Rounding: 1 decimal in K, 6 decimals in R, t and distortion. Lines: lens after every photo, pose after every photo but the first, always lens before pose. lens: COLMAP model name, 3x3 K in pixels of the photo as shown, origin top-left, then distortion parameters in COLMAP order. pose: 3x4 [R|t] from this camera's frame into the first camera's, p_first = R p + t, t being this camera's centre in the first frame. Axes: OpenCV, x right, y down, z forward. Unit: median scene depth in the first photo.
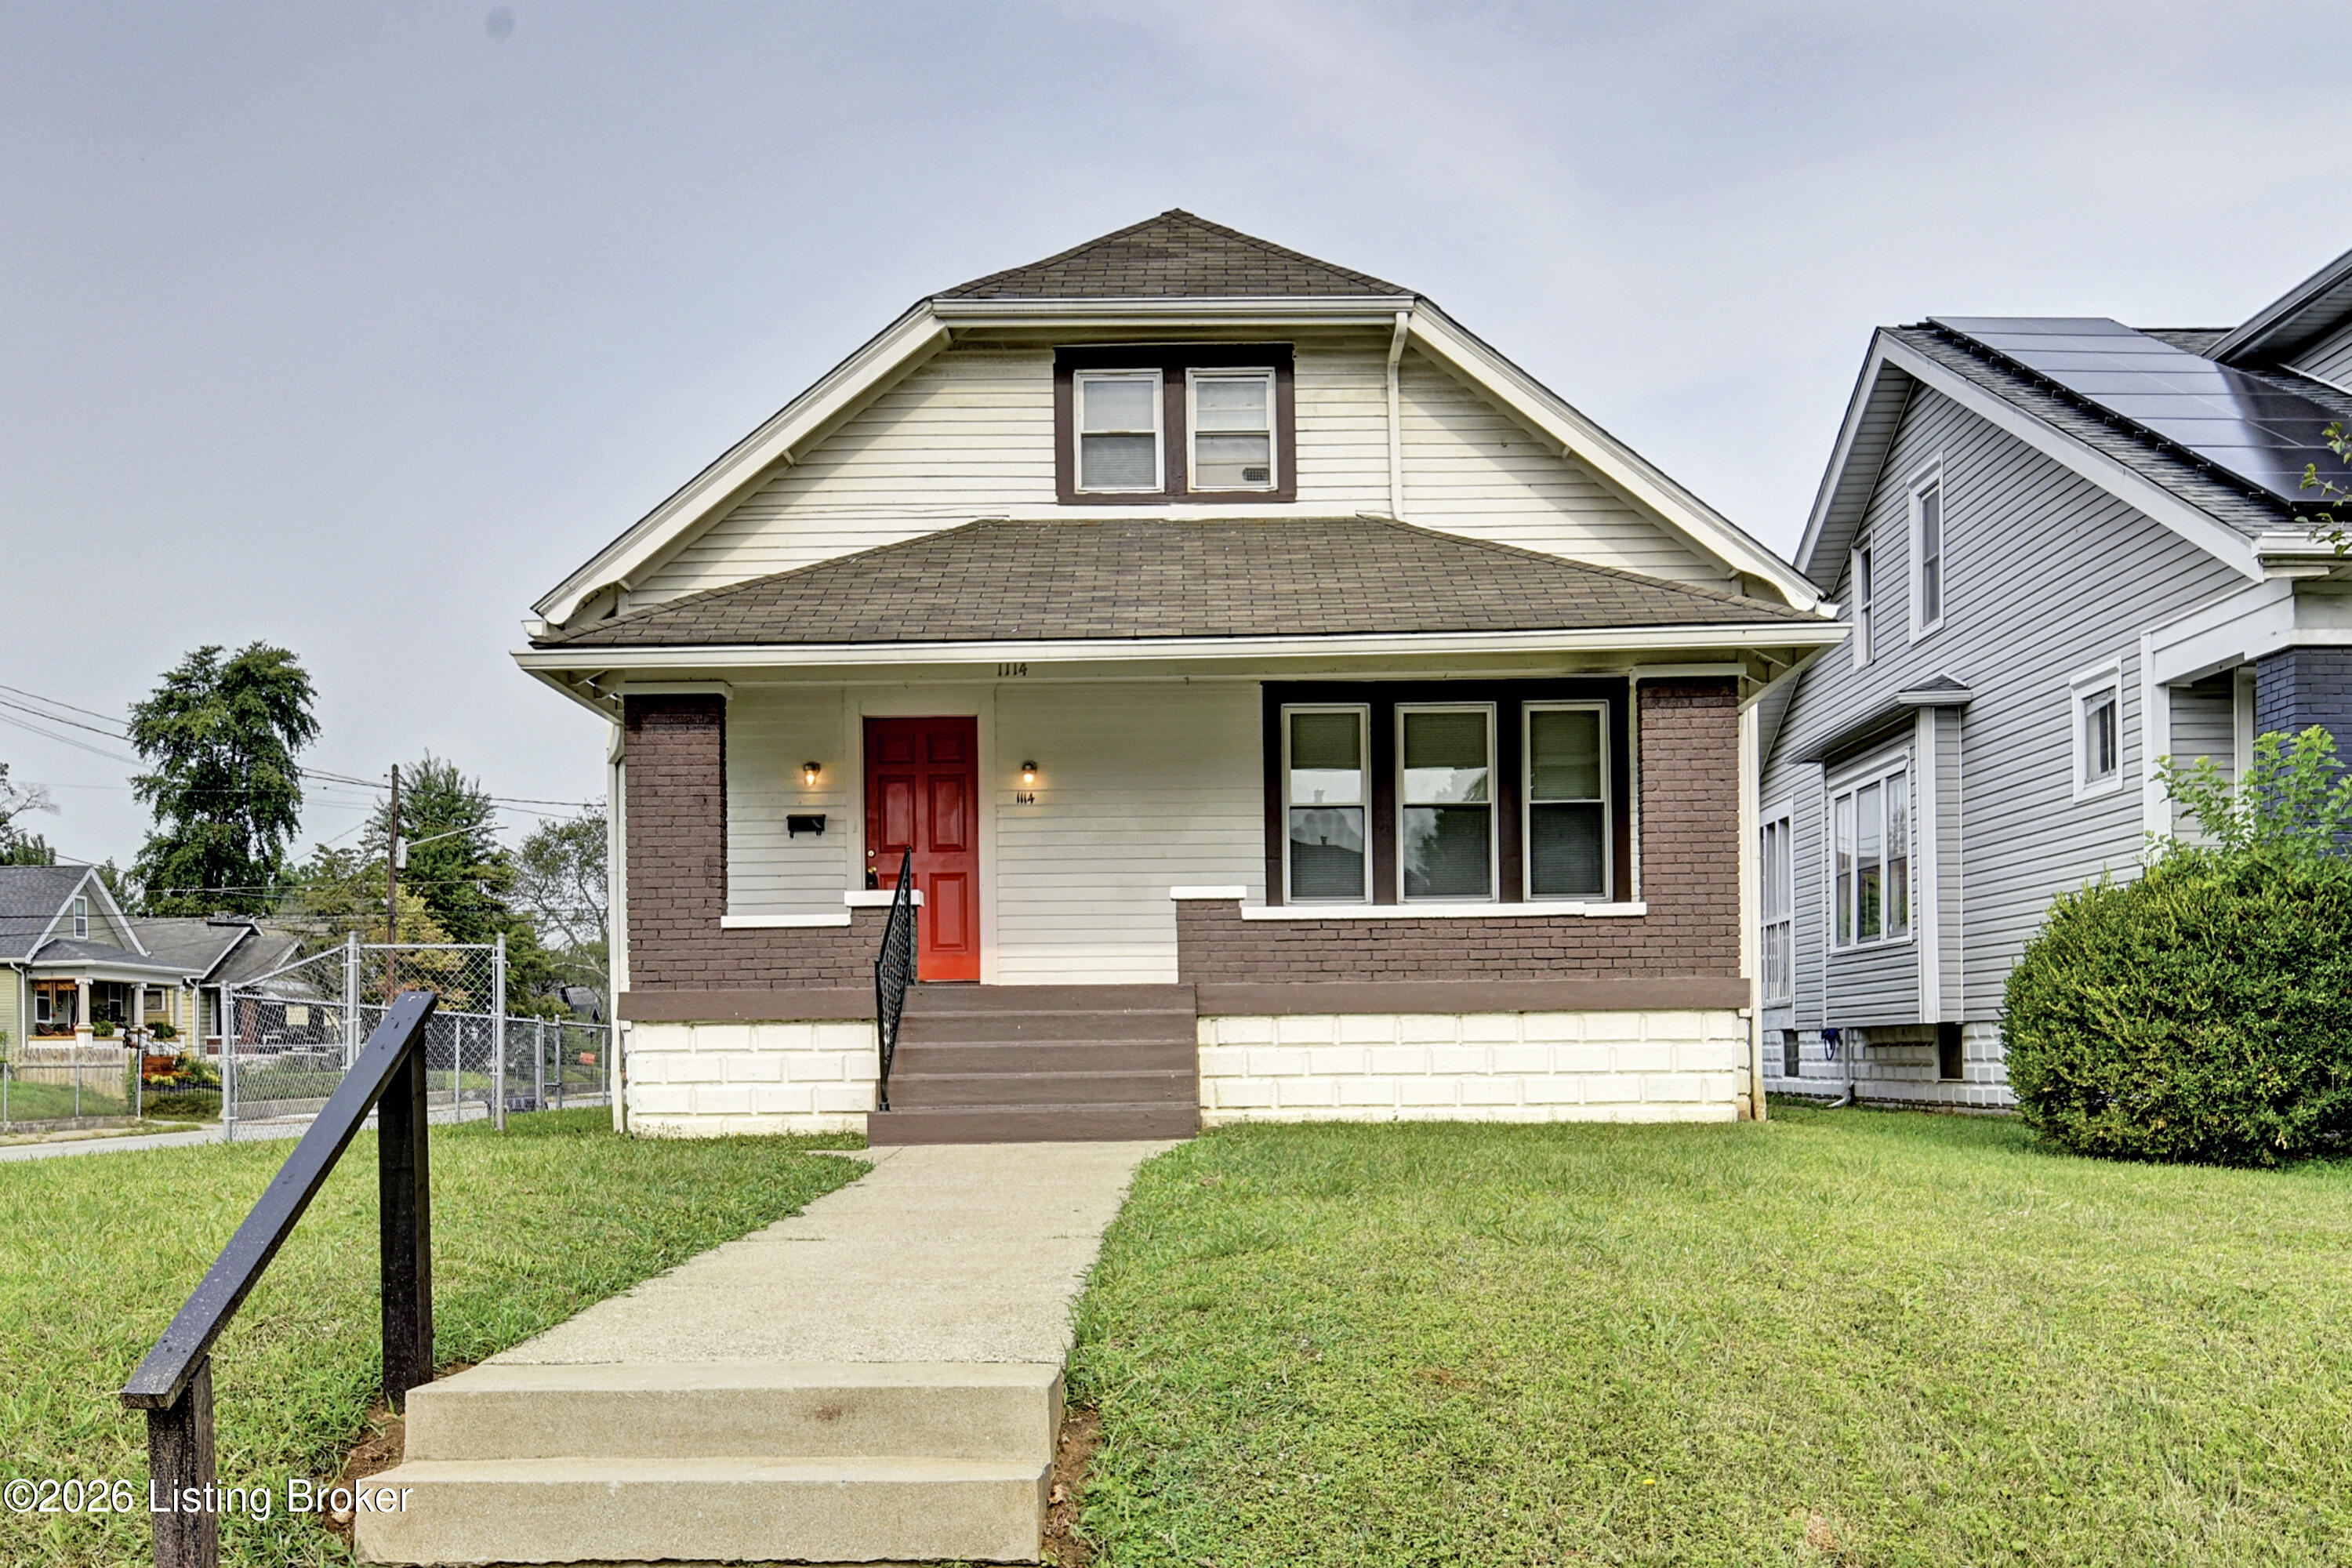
lens RADIAL K [[2530.7, 0, 1168.8], [0, 2530.7, 785.3], [0, 0, 1]] dist [-0.020886, 0.000000]
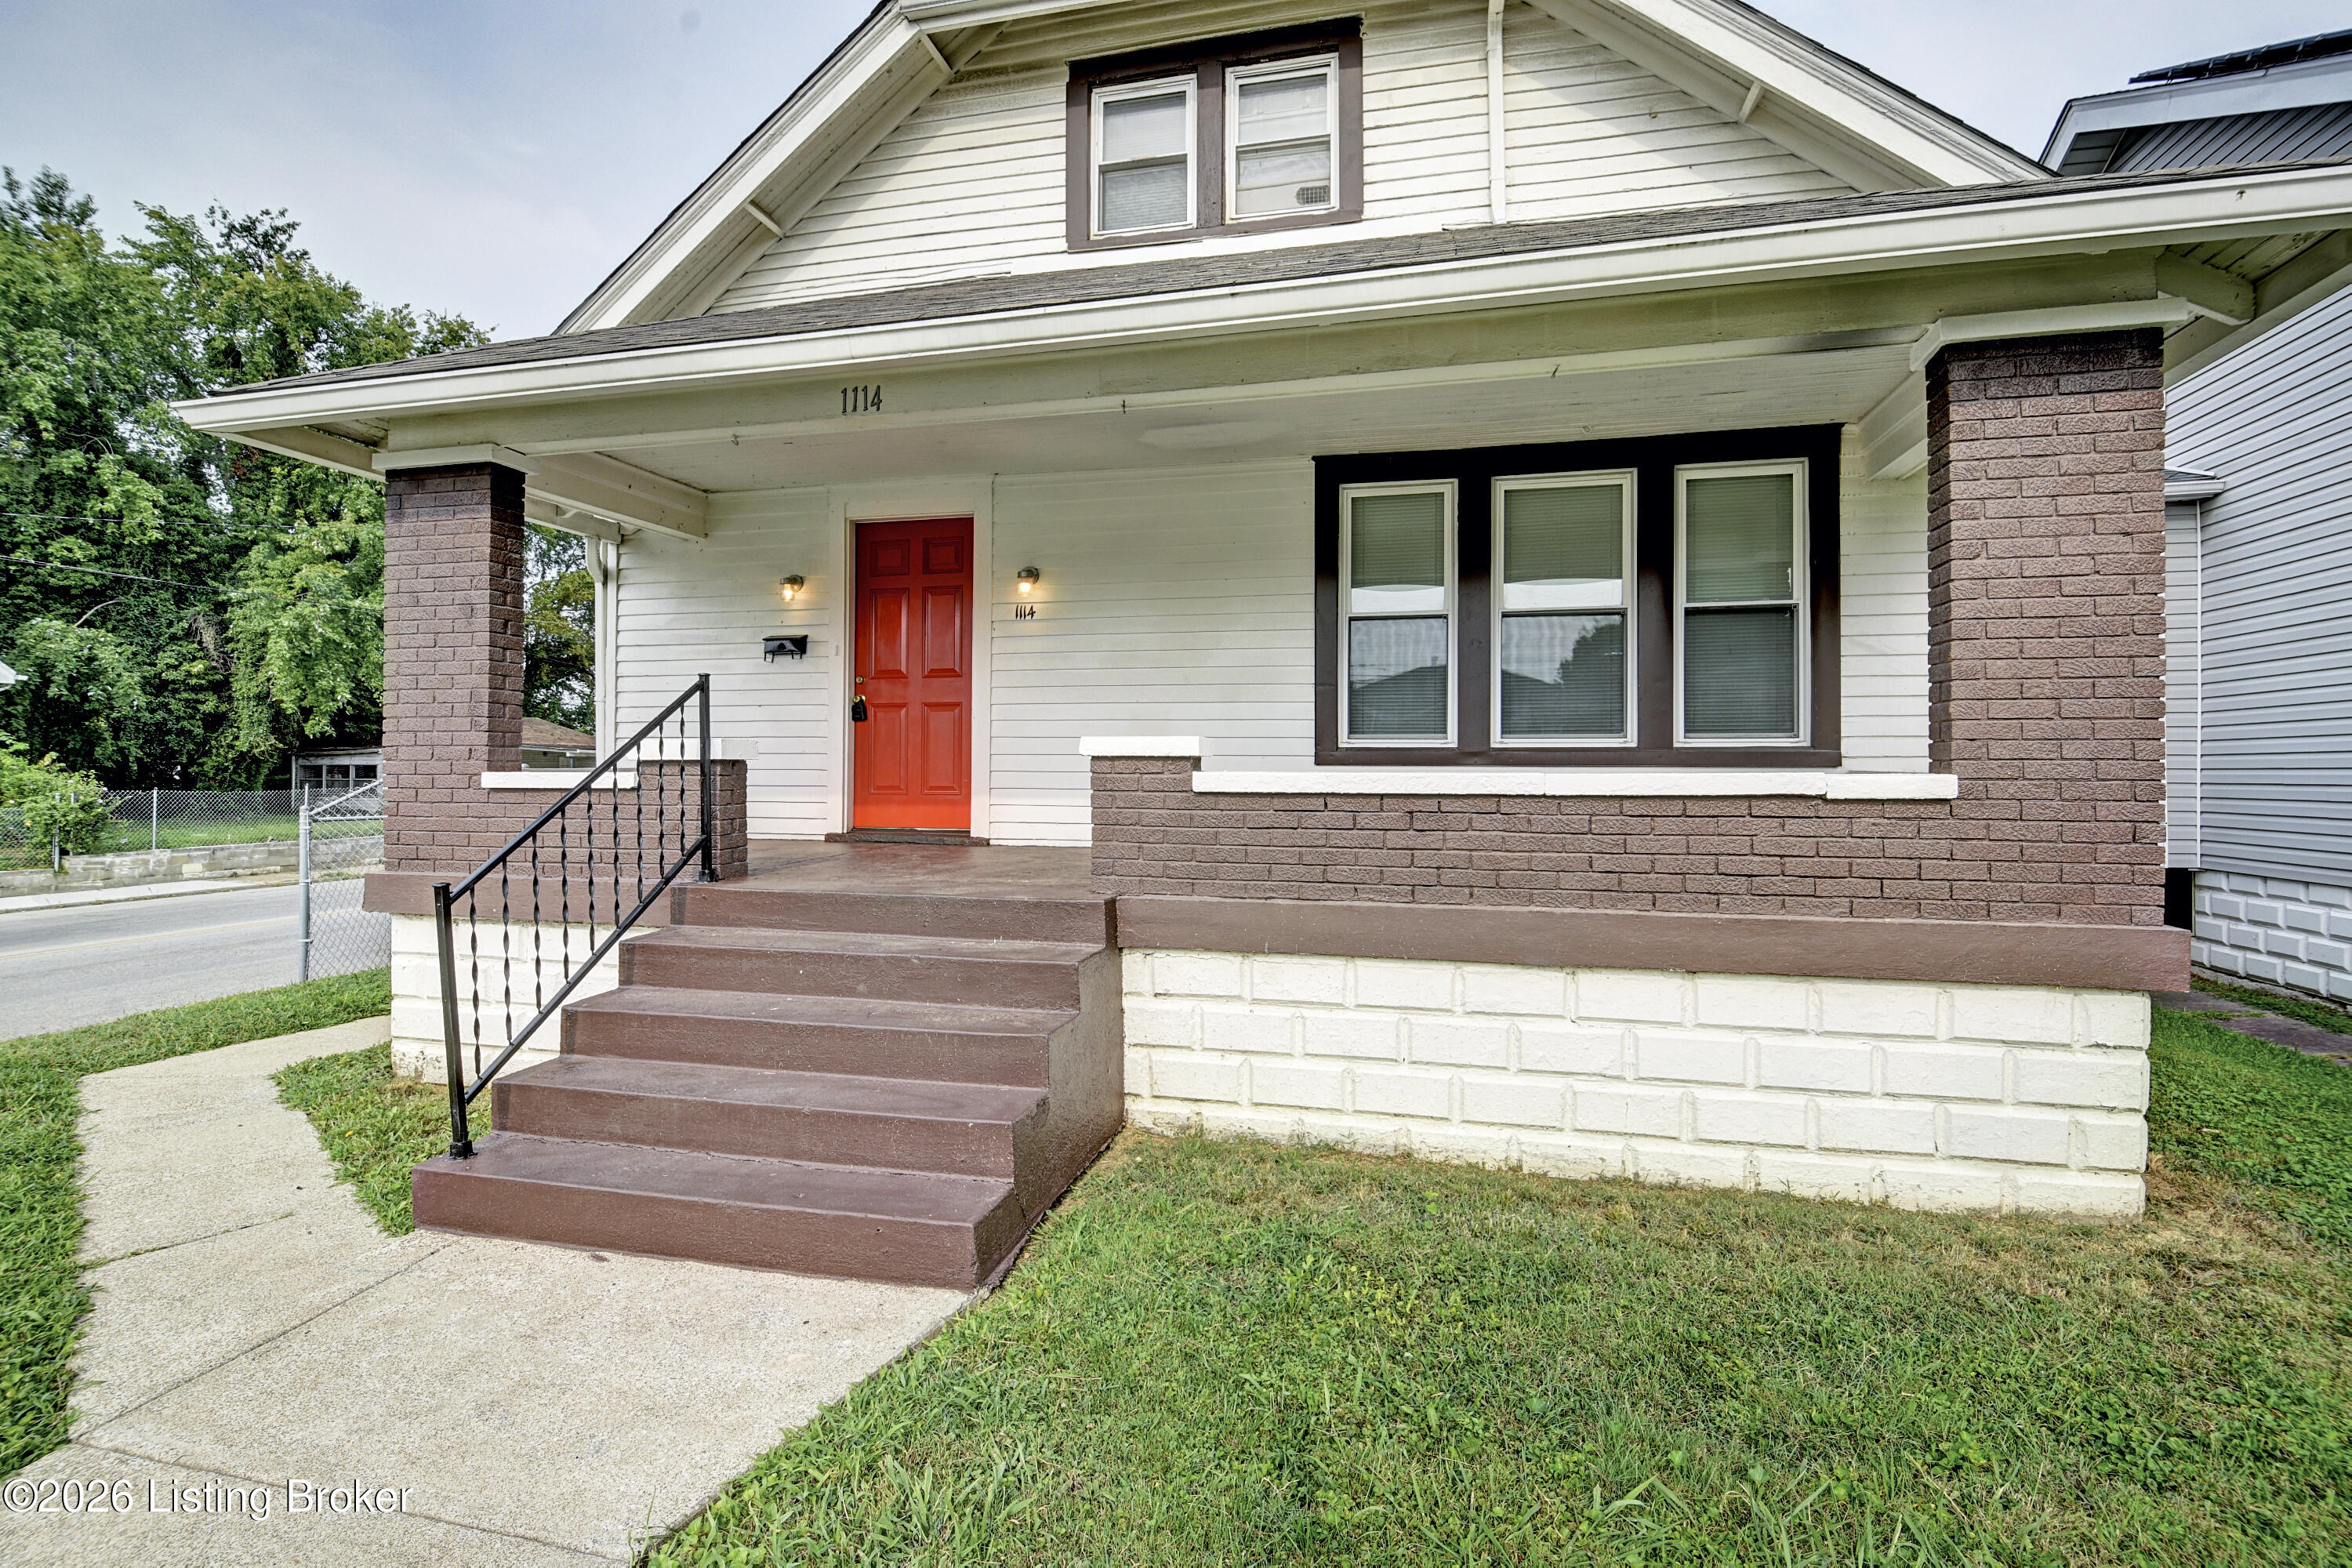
lens RADIAL K [[1153.6, 0, 1156.5], [0, 1153.6, 722.4], [0, 0, 1]] dist [-0.002916, -0.003629]
pose [[0.970420, 0.005602, -0.241358, 0.076298], [0.011553, 0.997508, 0.069606, 0.015304], [0.241147, -0.070336, 0.967937, 0.645238]]
